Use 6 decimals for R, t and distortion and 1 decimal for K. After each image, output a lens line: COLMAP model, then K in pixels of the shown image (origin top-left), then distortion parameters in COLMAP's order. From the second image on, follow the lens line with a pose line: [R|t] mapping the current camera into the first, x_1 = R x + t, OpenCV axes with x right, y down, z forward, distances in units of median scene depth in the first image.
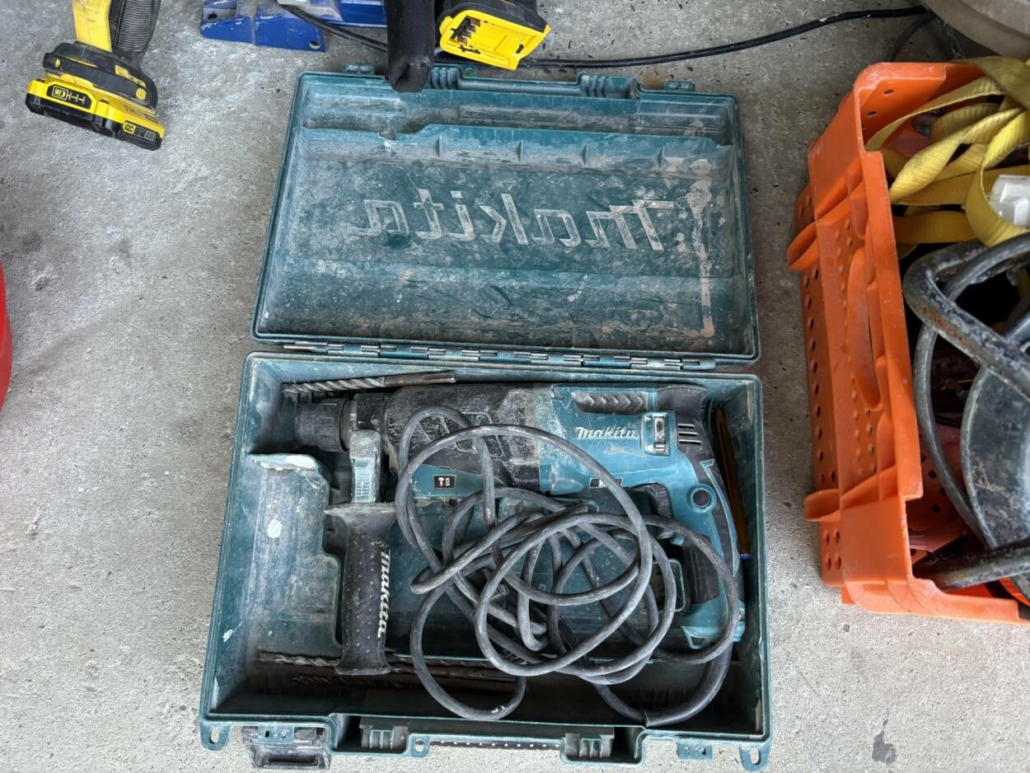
lens RADIAL K [[830.9, 0, 515.0], [0, 830.9, 386.5], [0, 0, 1]] dist [0.039024, -0.031911]
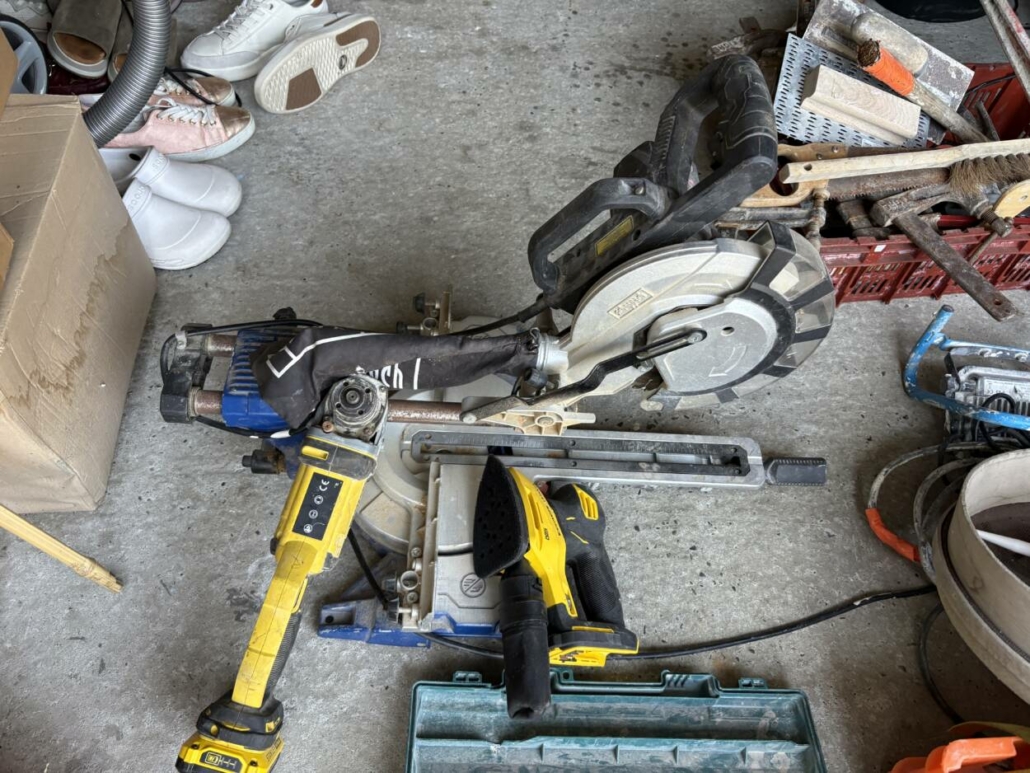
lens RADIAL K [[828.4, 0, 512.3], [0, 828.4, 374.6], [0, 0, 1]] dist [0.027139, 0.004858]
pose [[0.997163, -0.002691, 0.075227, -0.204551], [0.027374, 0.943900, -0.329095, -0.384915], [-0.070121, 0.330220, 0.941296, -0.166869]]
